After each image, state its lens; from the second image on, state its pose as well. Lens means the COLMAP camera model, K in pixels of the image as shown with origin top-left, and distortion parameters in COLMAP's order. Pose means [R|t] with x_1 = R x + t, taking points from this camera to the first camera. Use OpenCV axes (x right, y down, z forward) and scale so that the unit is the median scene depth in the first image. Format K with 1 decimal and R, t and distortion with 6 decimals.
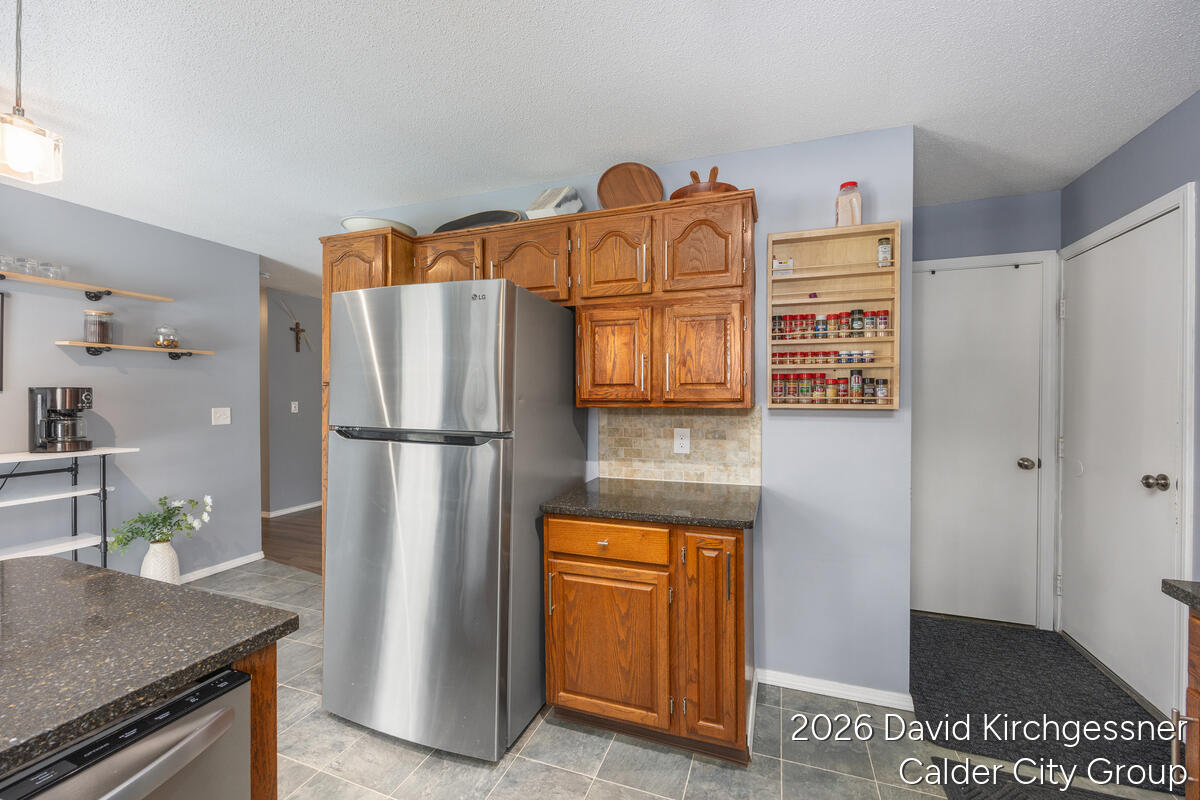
lens RADIAL K [[493.4, 0, 603.5], [0, 493.4, 393.7], [0, 0, 1]] dist [-0.000642, -0.000004]
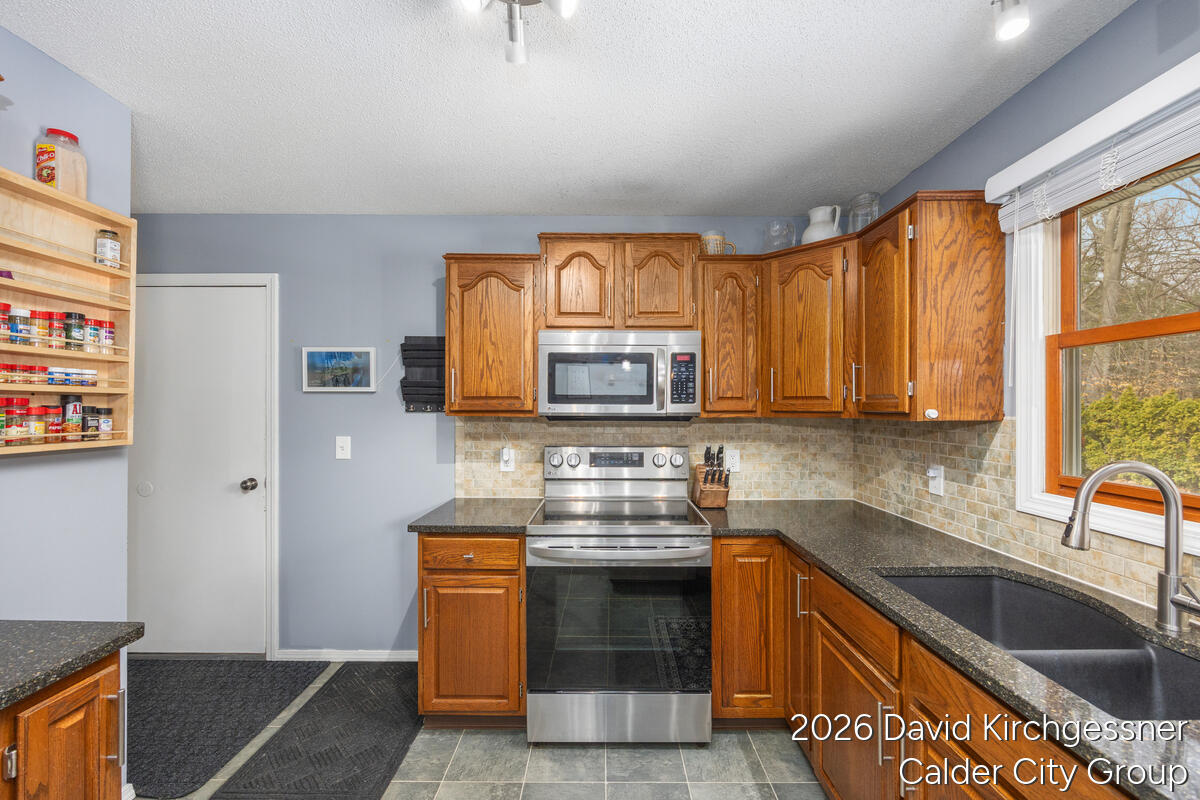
lens RADIAL K [[493.4, 0, 602.4], [0, 493.4, 406.1], [0, 0, 1]] dist [-0.000642, -0.000004]
pose [[-0.341365, 0.000016, 0.939931, -0.440277], [0.000766, 1.000000, 0.000262, -0.031805], [-0.939931, 0.000810, -0.341365, 0.516507]]
